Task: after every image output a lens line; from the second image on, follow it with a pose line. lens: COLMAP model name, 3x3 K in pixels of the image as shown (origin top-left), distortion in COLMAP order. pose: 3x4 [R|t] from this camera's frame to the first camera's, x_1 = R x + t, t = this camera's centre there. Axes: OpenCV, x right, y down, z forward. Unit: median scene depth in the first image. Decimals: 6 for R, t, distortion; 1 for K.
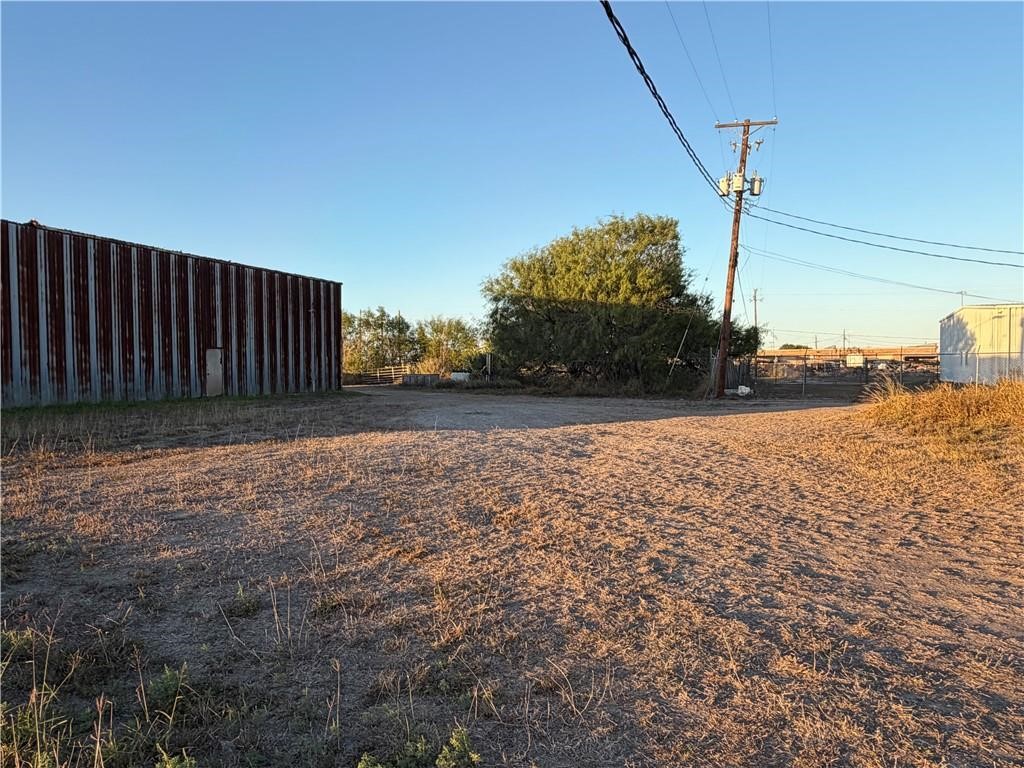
lens RADIAL K [[694.9, 0, 511.2], [0, 694.9, 388.8], [0, 0, 1]] dist [-0.001327, 0.001329]
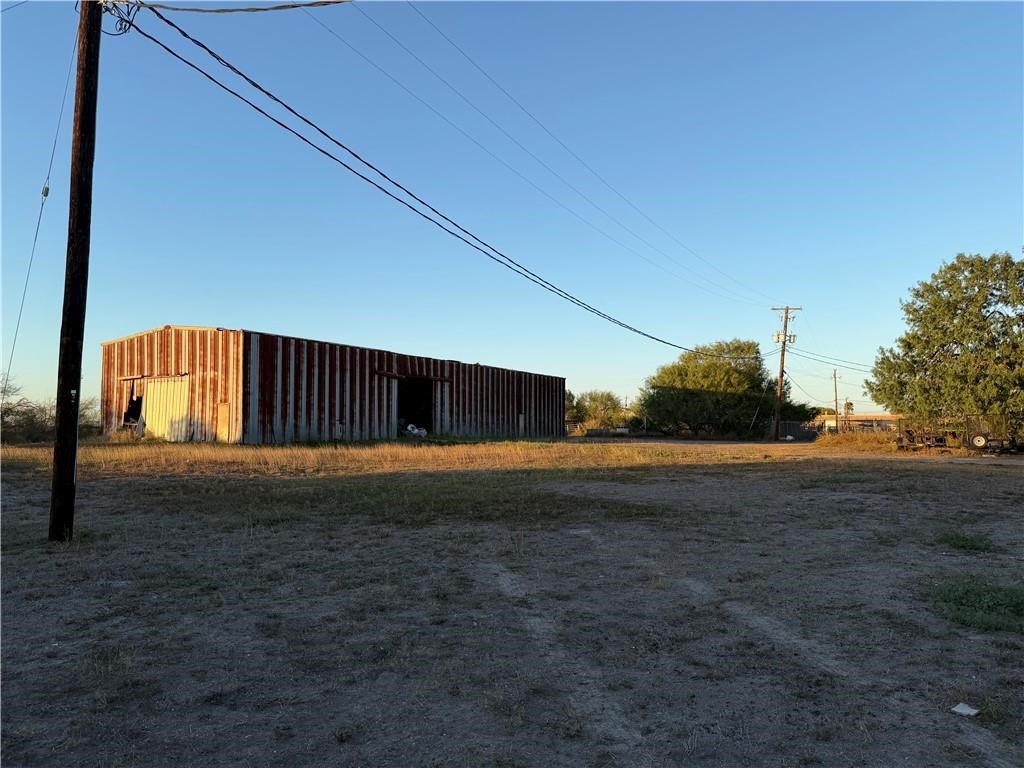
lens RADIAL K [[702.7, 0, 506.6], [0, 702.7, 388.0], [0, 0, 1]] dist [0.037732, -0.055911]
pose [[0.988445, 0.009899, -0.151256, -0.153000], [-0.022637, 0.996315, -0.082723, 0.041138], [0.149880, 0.085191, 0.985027, -1.102173]]
